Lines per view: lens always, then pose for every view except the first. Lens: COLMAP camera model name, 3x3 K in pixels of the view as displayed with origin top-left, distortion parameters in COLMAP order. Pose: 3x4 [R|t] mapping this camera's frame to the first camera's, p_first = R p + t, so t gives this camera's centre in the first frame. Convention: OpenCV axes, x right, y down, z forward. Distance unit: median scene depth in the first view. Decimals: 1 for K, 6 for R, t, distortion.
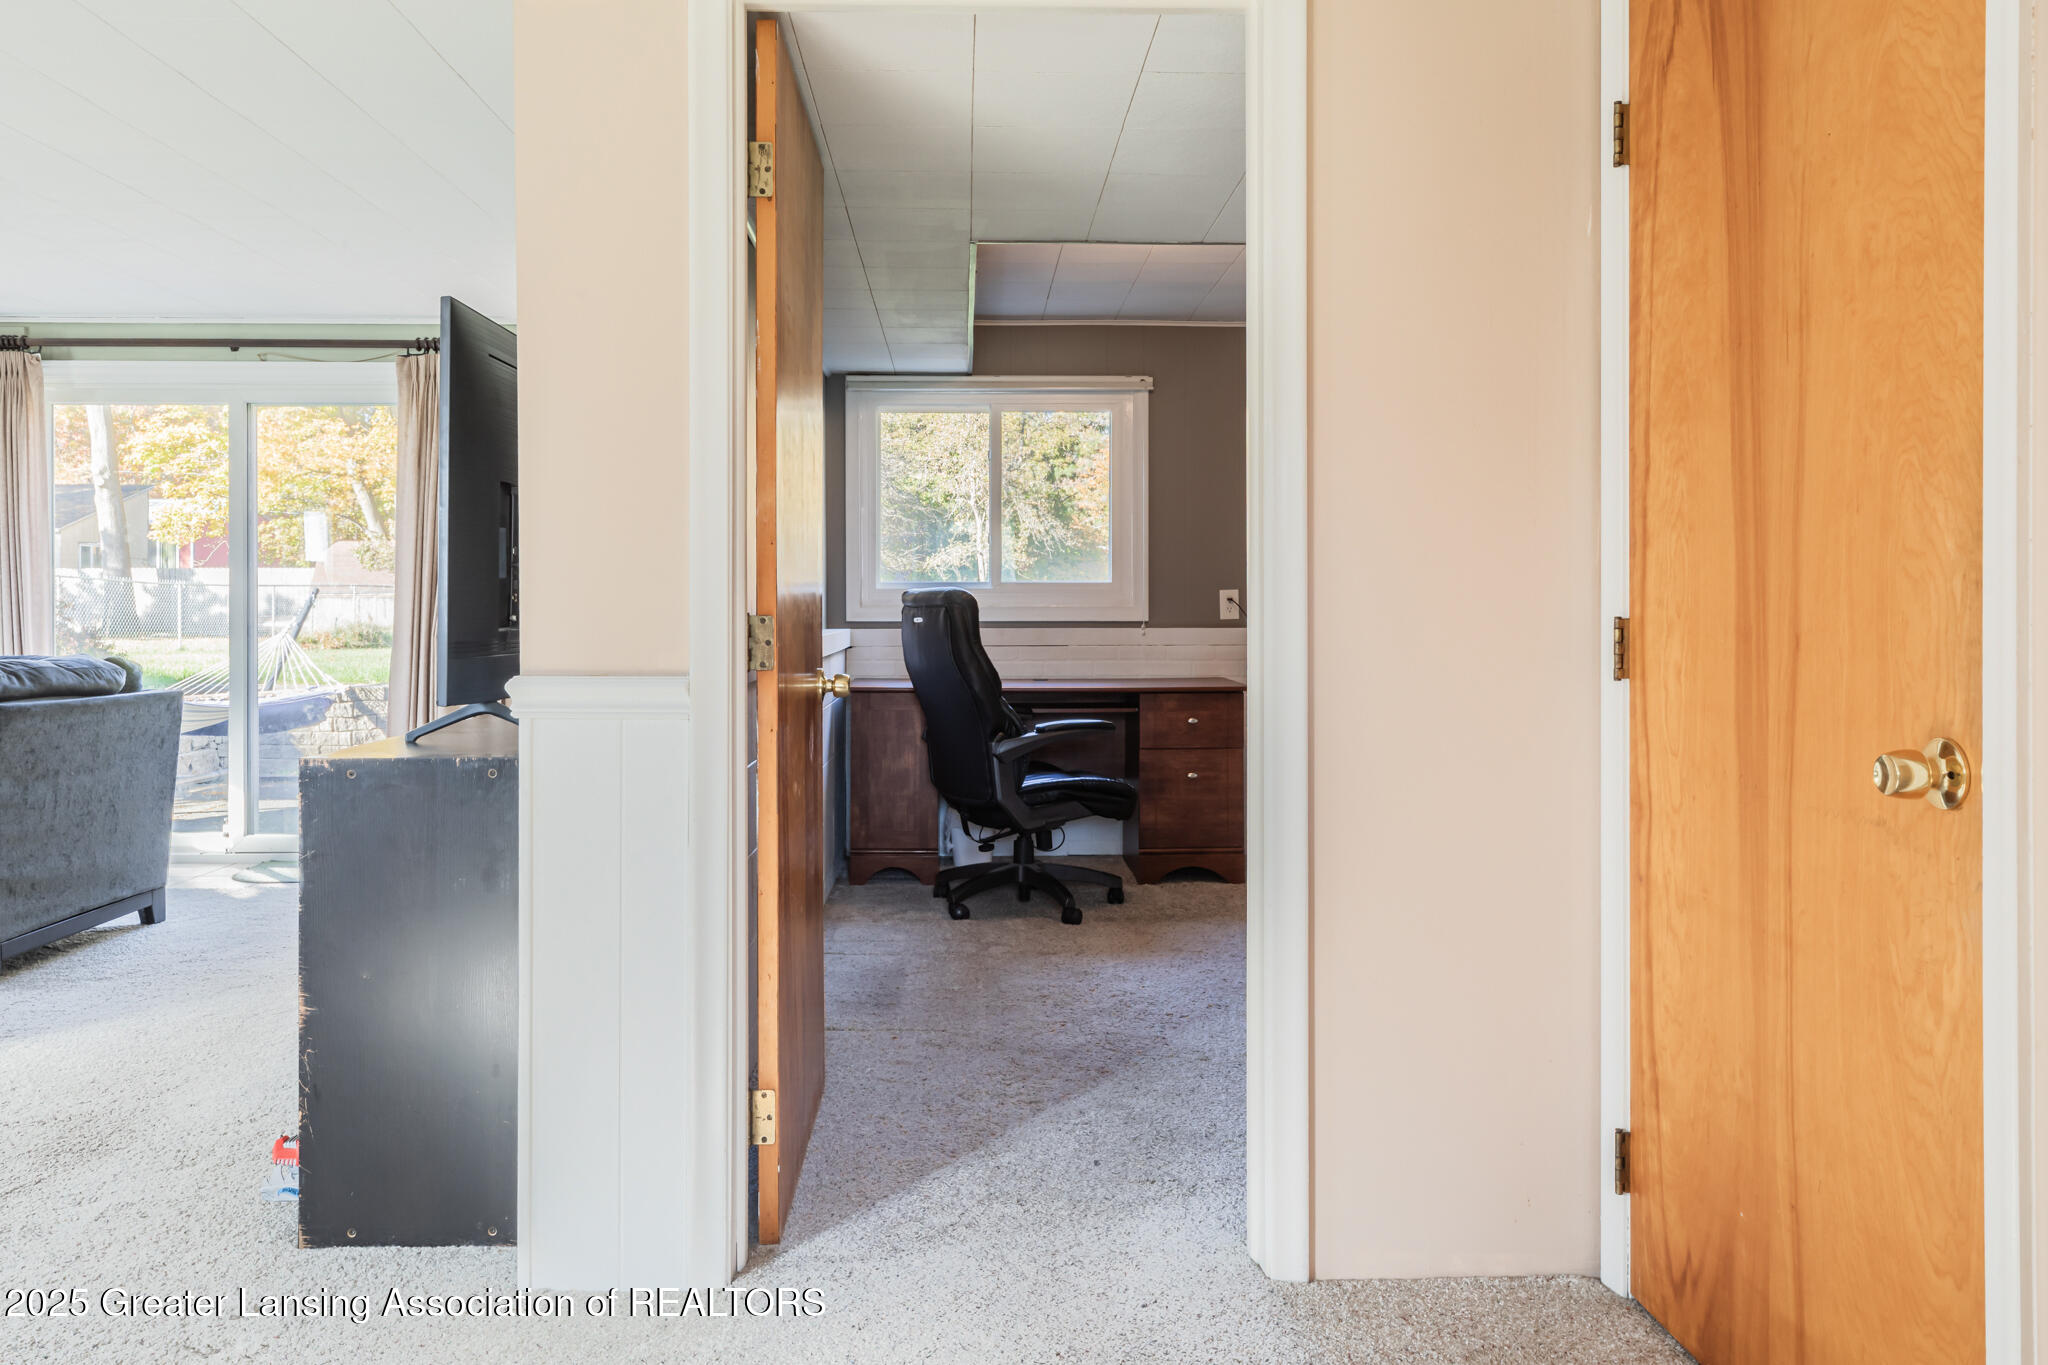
lens RADIAL K [[1479.9, 0, 1022.1], [0, 1479.9, 611.9], [0, 0, 1]] dist [0.003912, 0.002390]
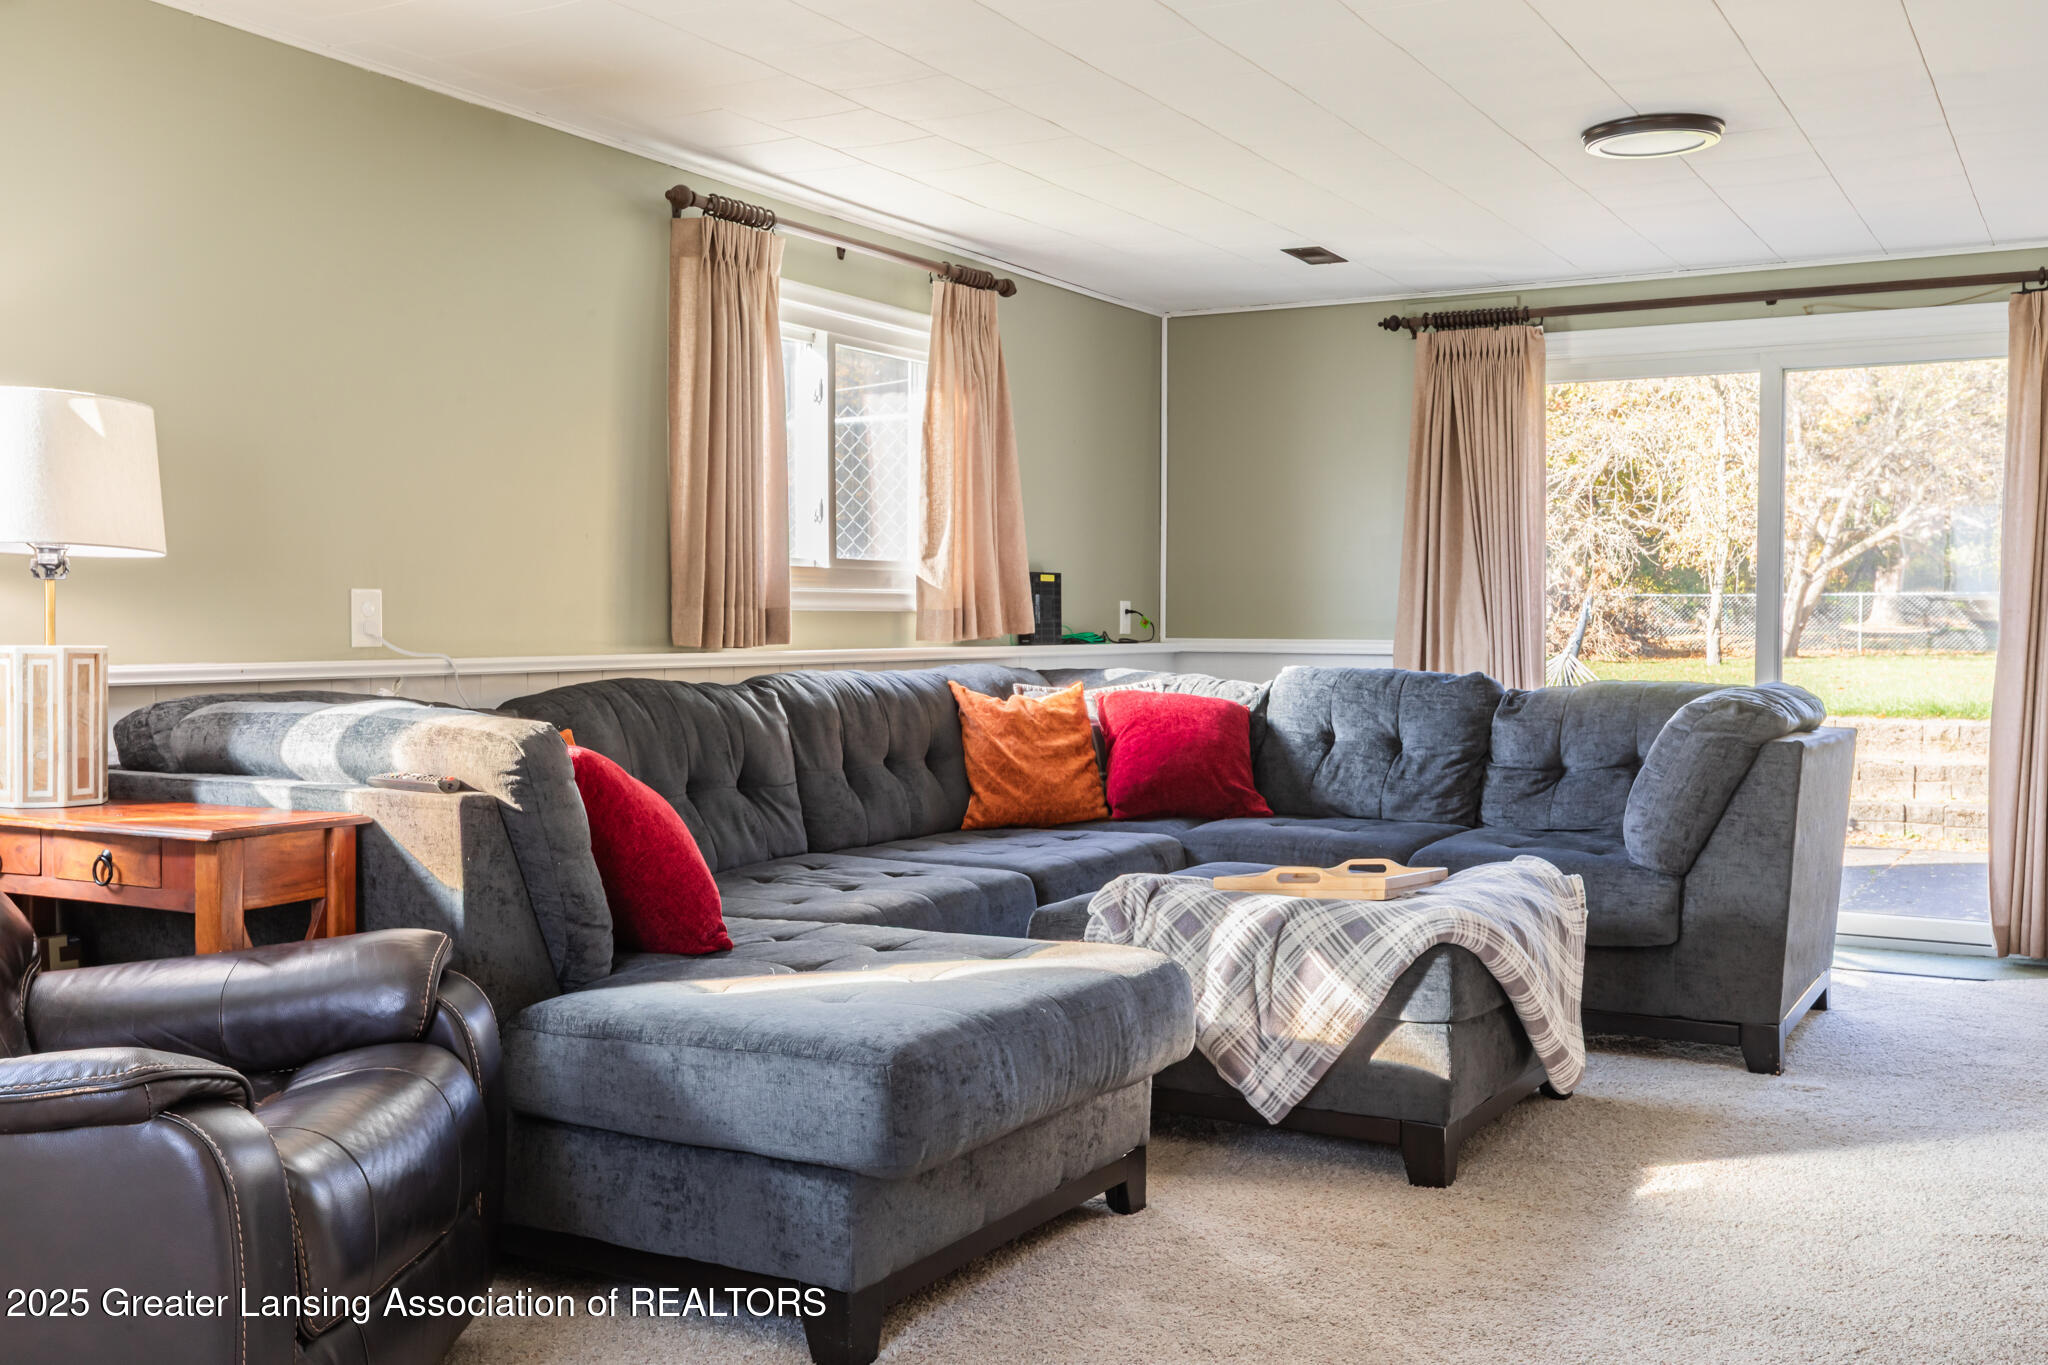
lens RADIAL K [[1995.2, 0, 966.1], [0, 1995.2, 674.0], [0, 0, 1]] dist [0.009860, 0.016405]
pose [[0.848124, 0.020526, -0.529401, -0.453002], [-0.007478, 0.999613, 0.026777, -0.002680], [0.529746, -0.018751, 0.847949, -0.213637]]
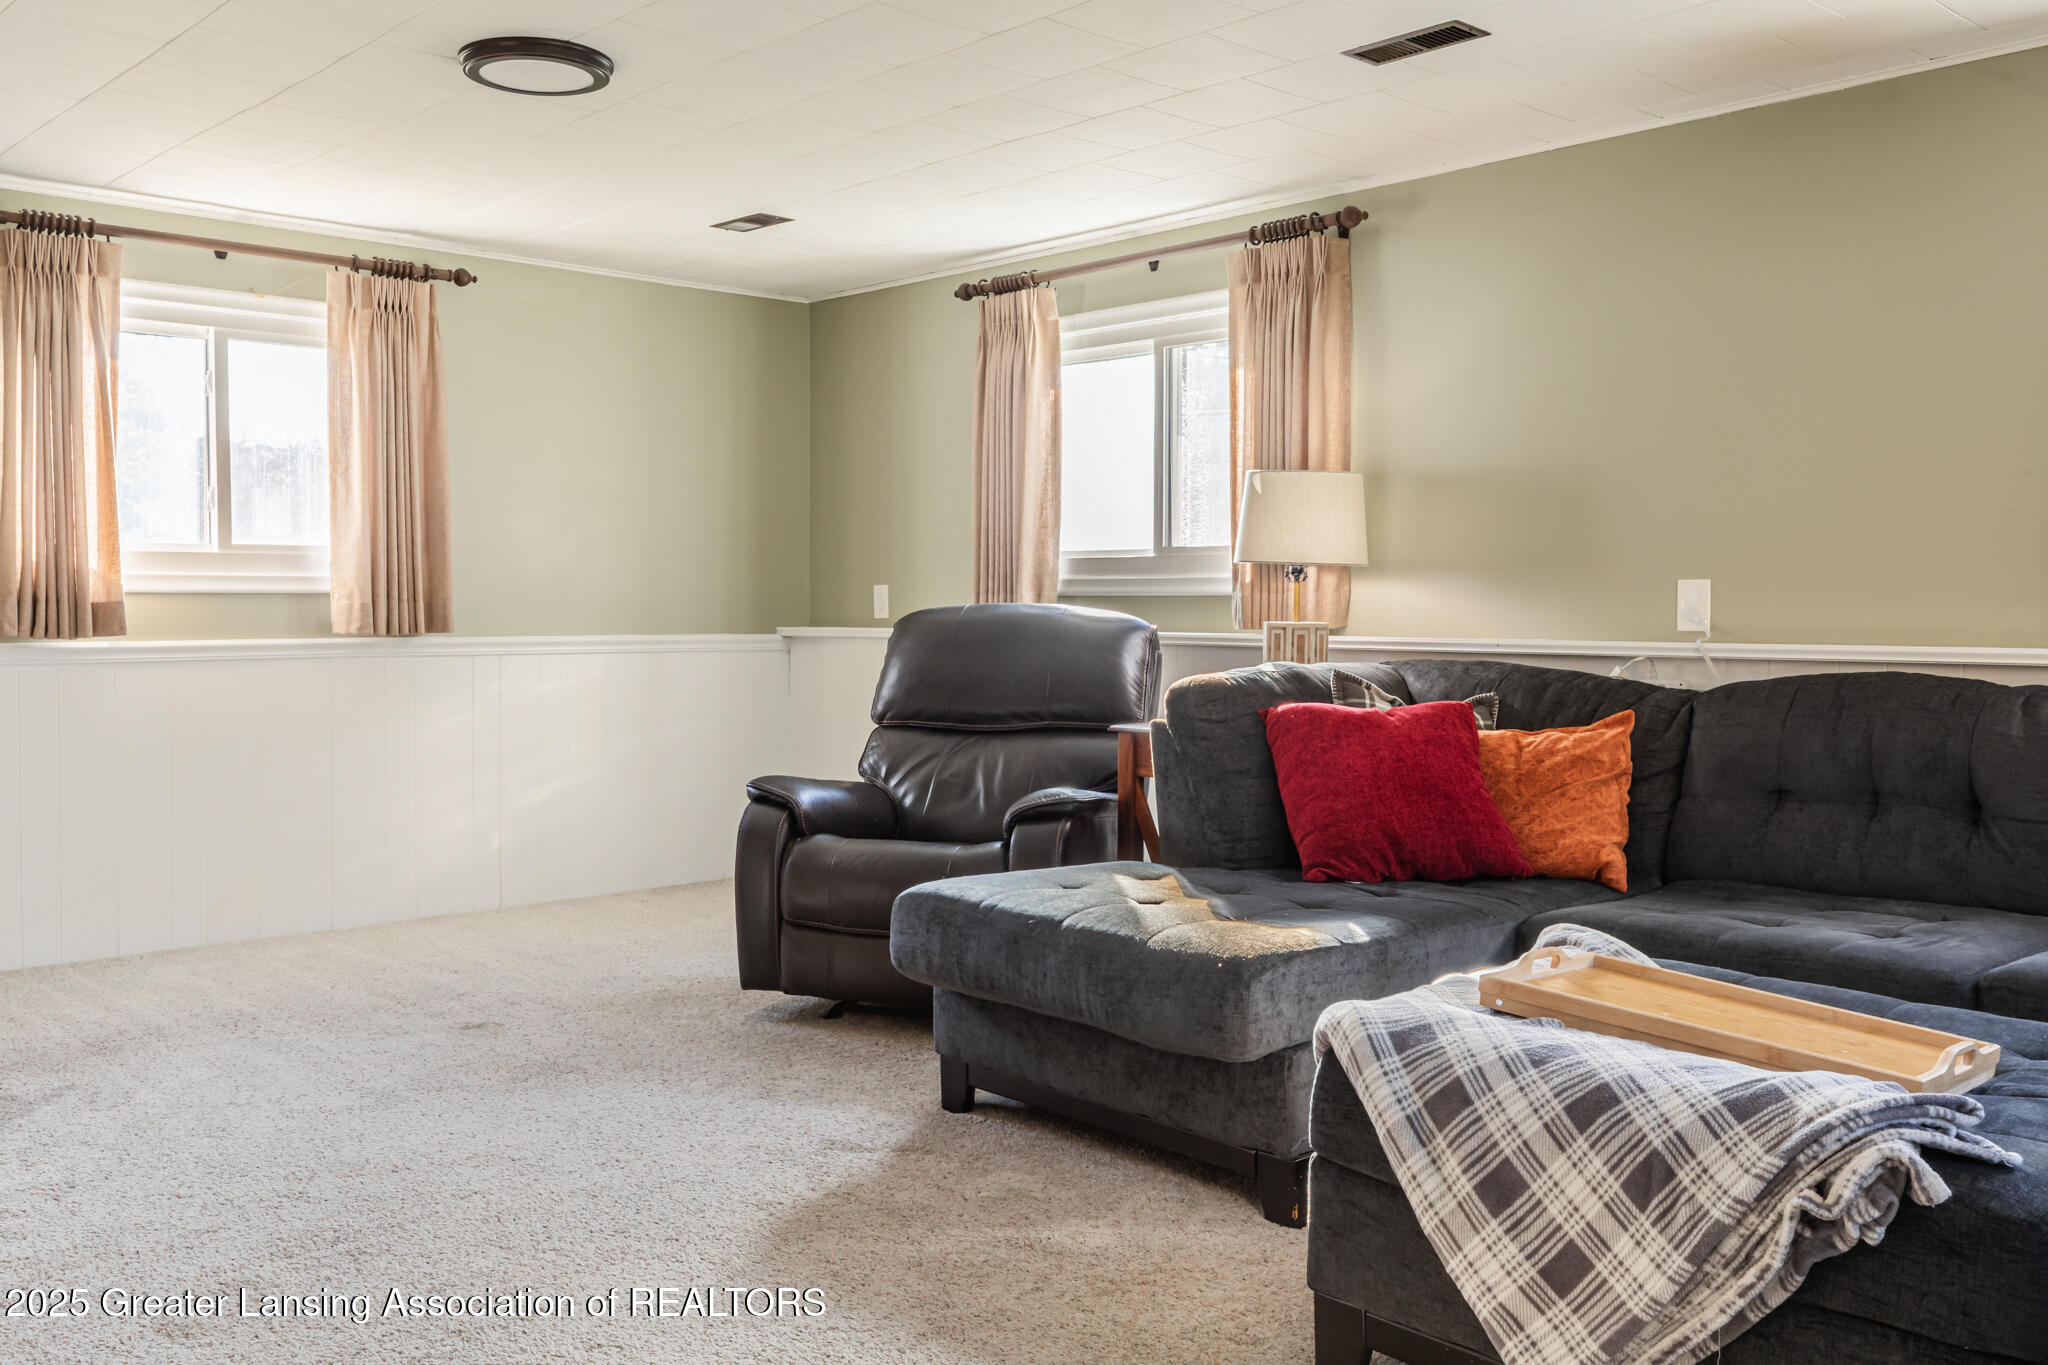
lens RADIAL K [[1769.2, 0, 994.1], [0, 1769.2, 683.4], [0, 0, 1]] dist [0.007189, 0.008659]
pose [[-0.776541, 0.030758, -0.629316, -0.303013], [-0.002267, 0.998665, 0.051607, -0.008531], [0.630063, 0.041502, -0.775434, 1.002417]]
